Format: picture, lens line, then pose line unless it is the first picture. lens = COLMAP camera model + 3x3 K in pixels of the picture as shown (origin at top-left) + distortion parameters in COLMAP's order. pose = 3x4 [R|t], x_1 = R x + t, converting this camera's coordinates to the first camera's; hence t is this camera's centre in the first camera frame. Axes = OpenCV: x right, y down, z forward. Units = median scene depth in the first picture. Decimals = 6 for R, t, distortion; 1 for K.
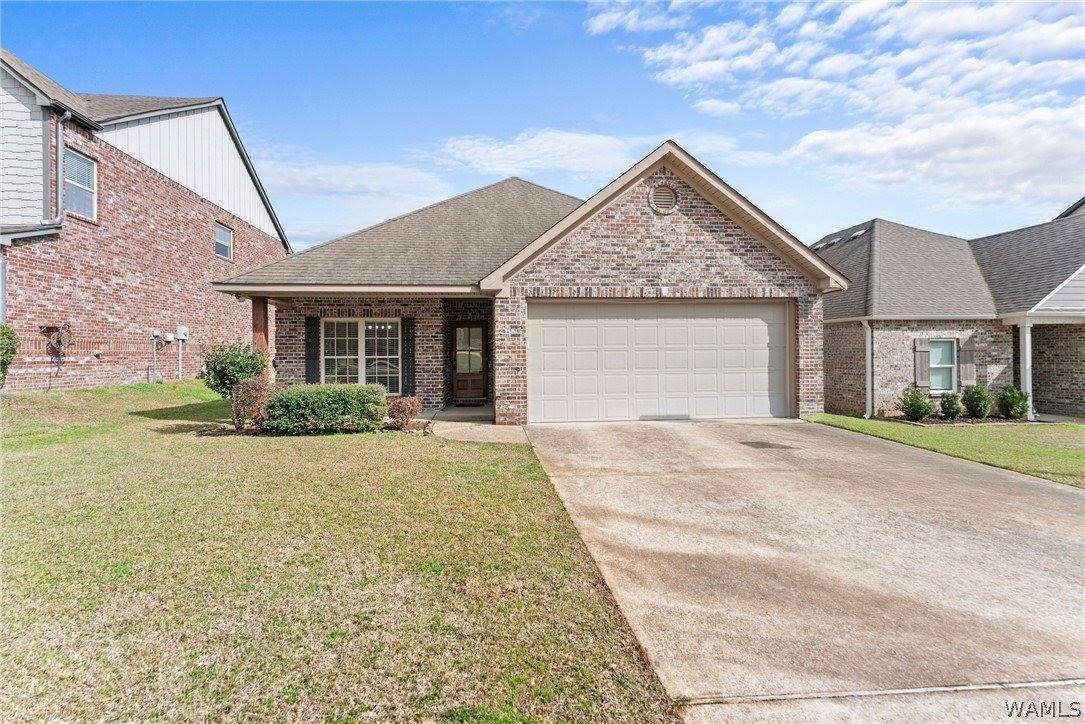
lens RADIAL K [[436.4, 0, 542.4], [0, 436.4, 353.3], [0, 0, 1]] dist [-0.001062, -0.000284]
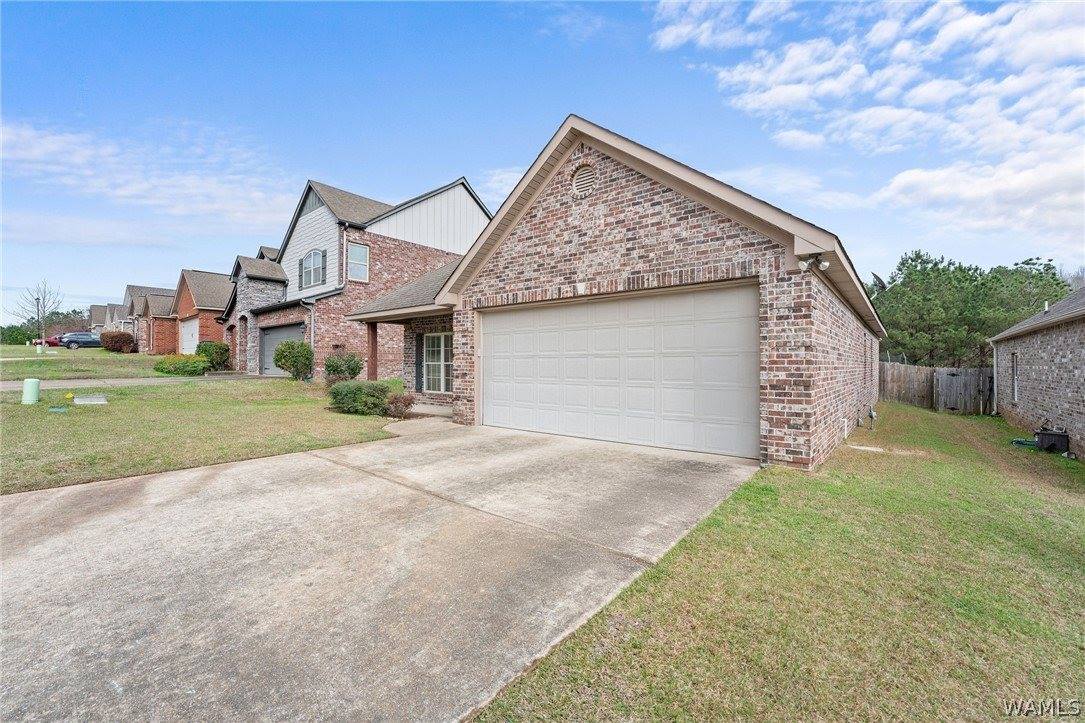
lens RADIAL K [[451.8, 0, 546.4], [0, 451.8, 365.2], [0, 0, 1]] dist [-0.022126, 0.000018]
pose [[0.705120, 0.011218, -0.708999, 0.862294], [-0.009997, 0.999933, 0.005880, 0.004256], [0.709017, 0.002942, 0.705185, 0.326835]]
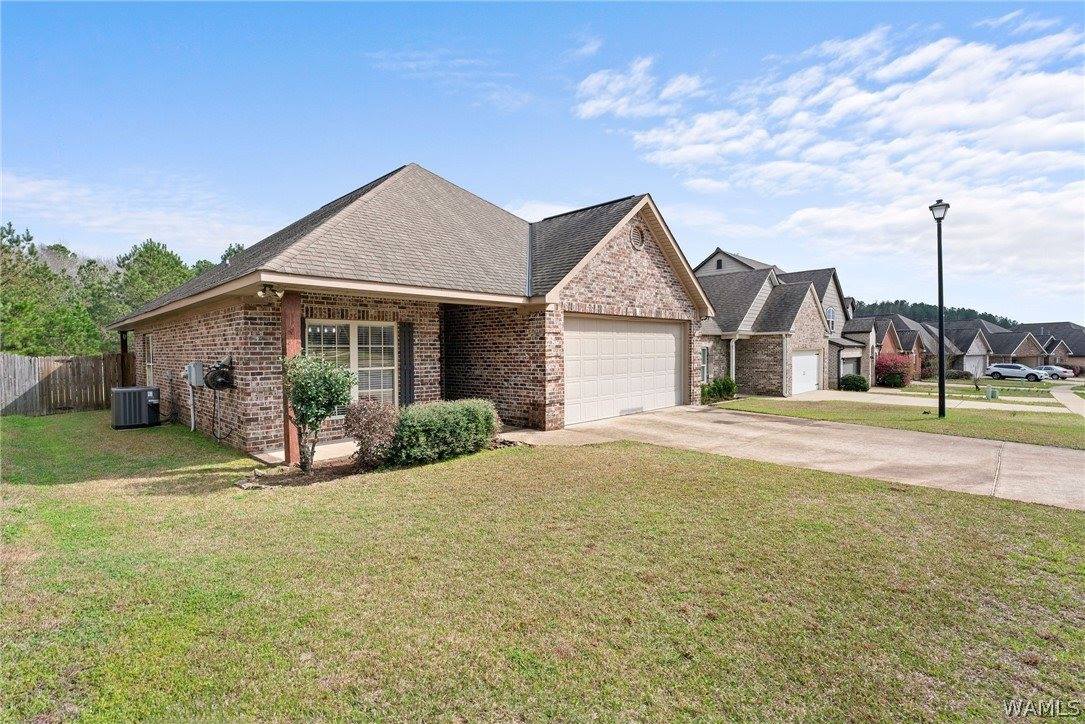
lens RADIAL K [[484.6, 0, 542.5], [0, 484.6, 362.0], [0, 0, 1]] dist [-0.000281, -0.000005]
pose [[0.767233, -0.014263, 0.641210, -0.826089], [0.001352, 0.999786, 0.020621, -0.026177], [-0.641367, -0.014954, 0.767089, 0.103466]]
